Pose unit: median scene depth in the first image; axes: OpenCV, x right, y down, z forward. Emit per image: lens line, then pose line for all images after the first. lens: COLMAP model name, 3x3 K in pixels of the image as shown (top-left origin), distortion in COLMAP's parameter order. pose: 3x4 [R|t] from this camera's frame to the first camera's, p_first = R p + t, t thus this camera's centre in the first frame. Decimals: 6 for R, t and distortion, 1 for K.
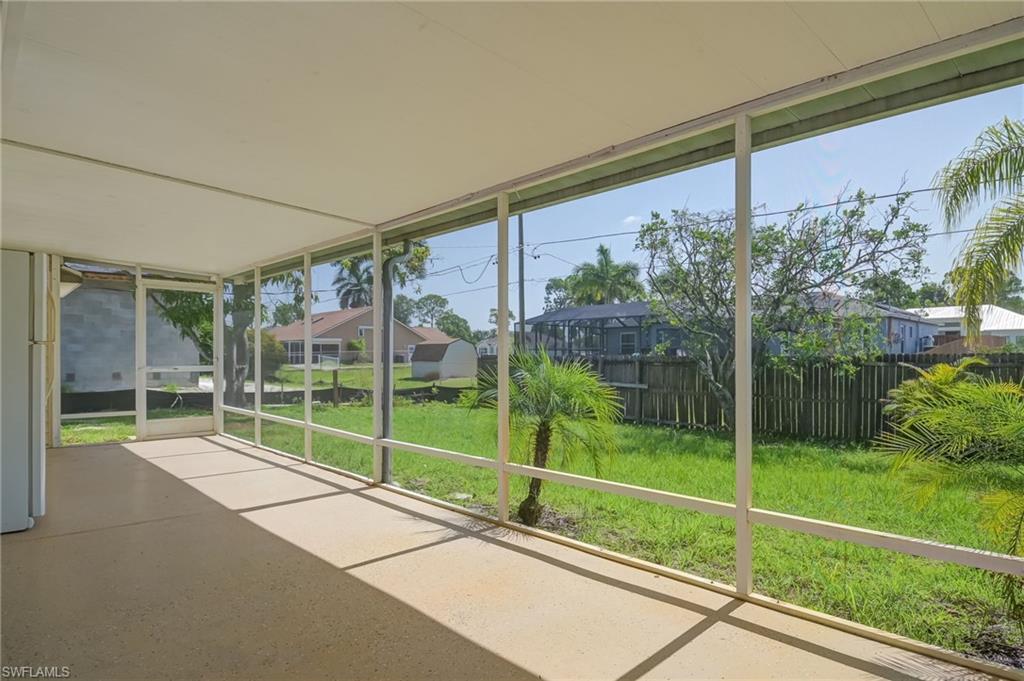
lens RADIAL K [[594.7, 0, 513.2], [0, 594.7, 354.7], [0, 0, 1]] dist [0.007338, -0.000153]
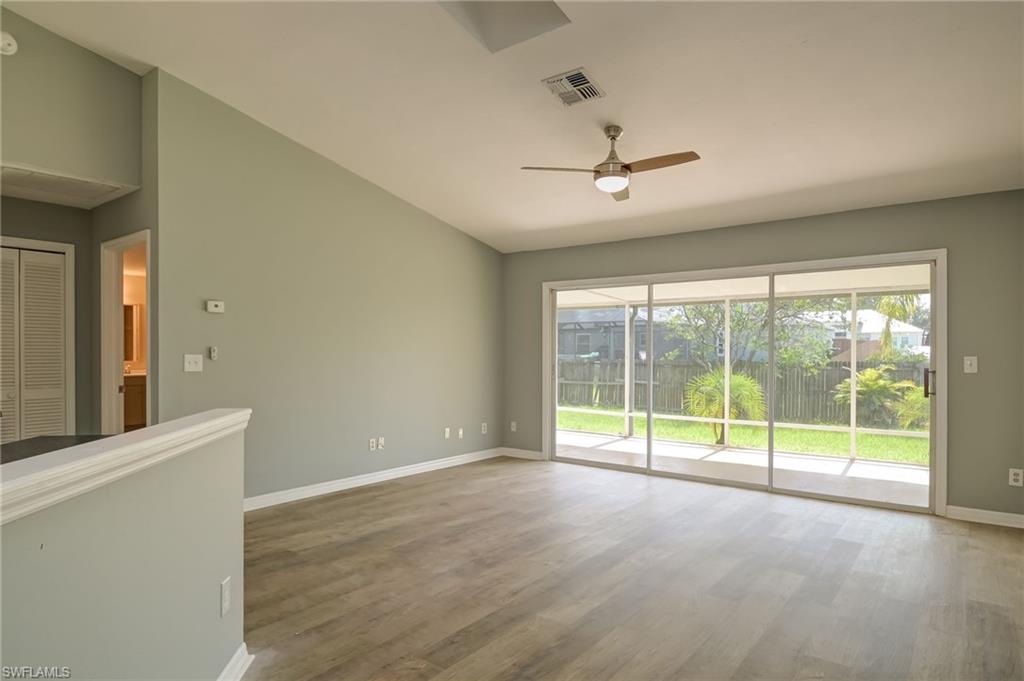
lens RADIAL K [[594.7, 0, 513.2], [0, 594.7, 354.7], [0, 0, 1]] dist [0.007338, -0.000153]
pose [[0.989798, 0.001835, 0.142464, -0.451336], [-0.002991, 0.999964, 0.007899, -0.031282], [-0.142445, -0.008244, 0.989768, -0.443926]]
